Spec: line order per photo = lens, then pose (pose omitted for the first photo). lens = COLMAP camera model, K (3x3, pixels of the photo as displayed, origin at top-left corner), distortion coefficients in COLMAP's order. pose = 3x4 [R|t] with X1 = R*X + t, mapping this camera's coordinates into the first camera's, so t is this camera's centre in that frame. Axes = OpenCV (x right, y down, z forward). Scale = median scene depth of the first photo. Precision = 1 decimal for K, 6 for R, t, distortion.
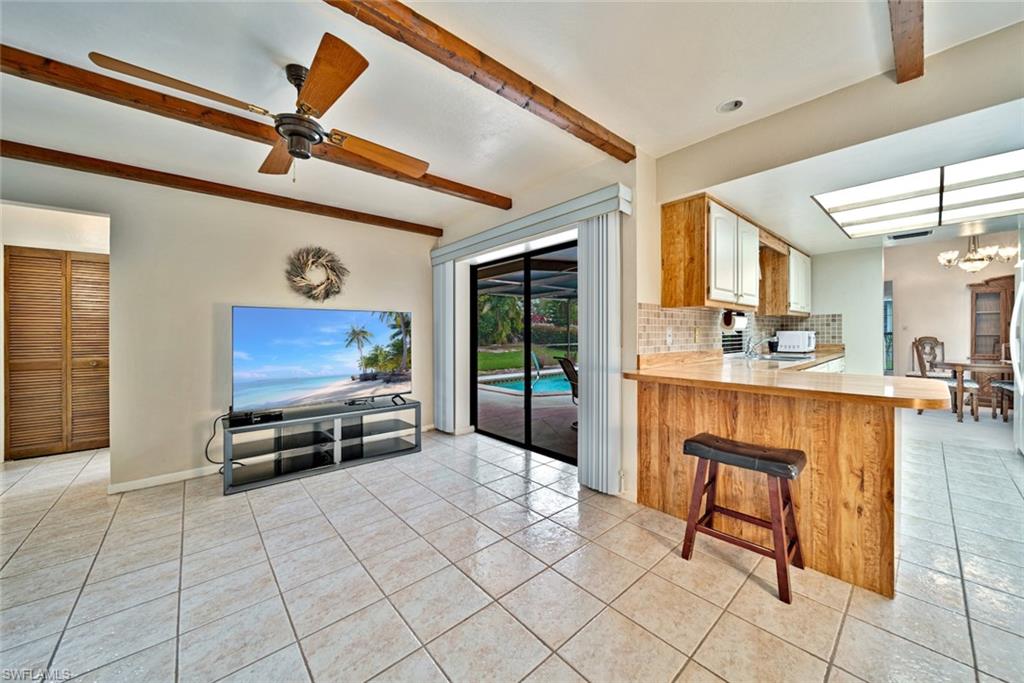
lens RADIAL K [[365.5, 0, 513.6], [0, 365.5, 329.4], [0, 0, 1]] dist [-0.000285, -0.000032]
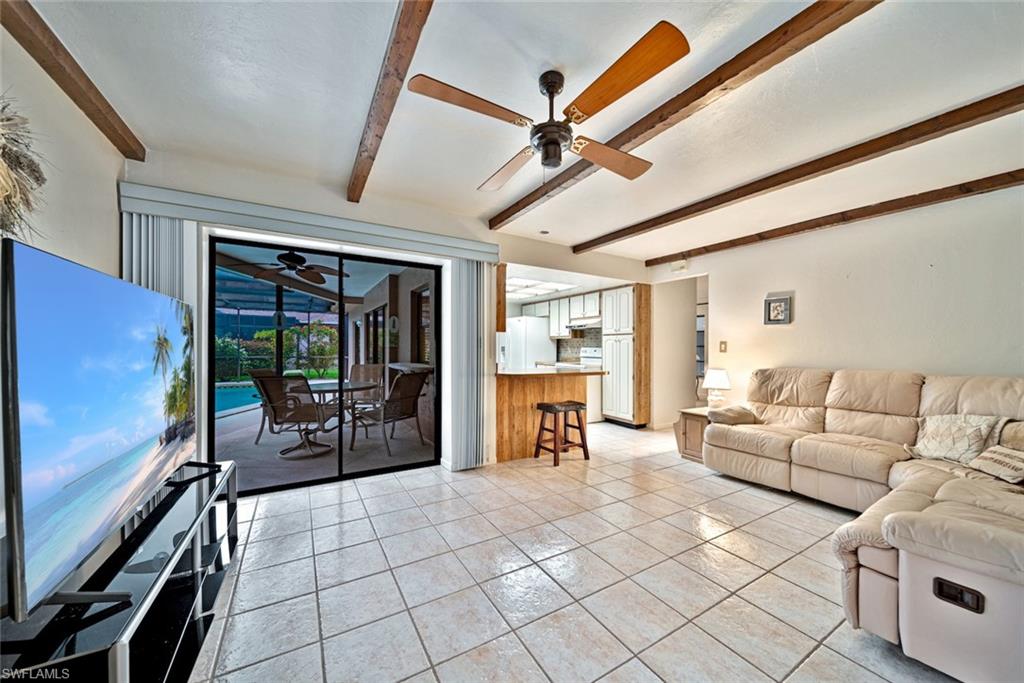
lens RADIAL K [[364.8, 0, 520.1], [0, 364.8, 347.2], [0, 0, 1]] dist [0.000730, -0.000007]
pose [[0.178319, 0.011745, 0.983903, -0.625230], [-0.013579, 0.999863, -0.009474, 0.010042], [-0.983879, -0.011671, 0.178454, 0.366780]]
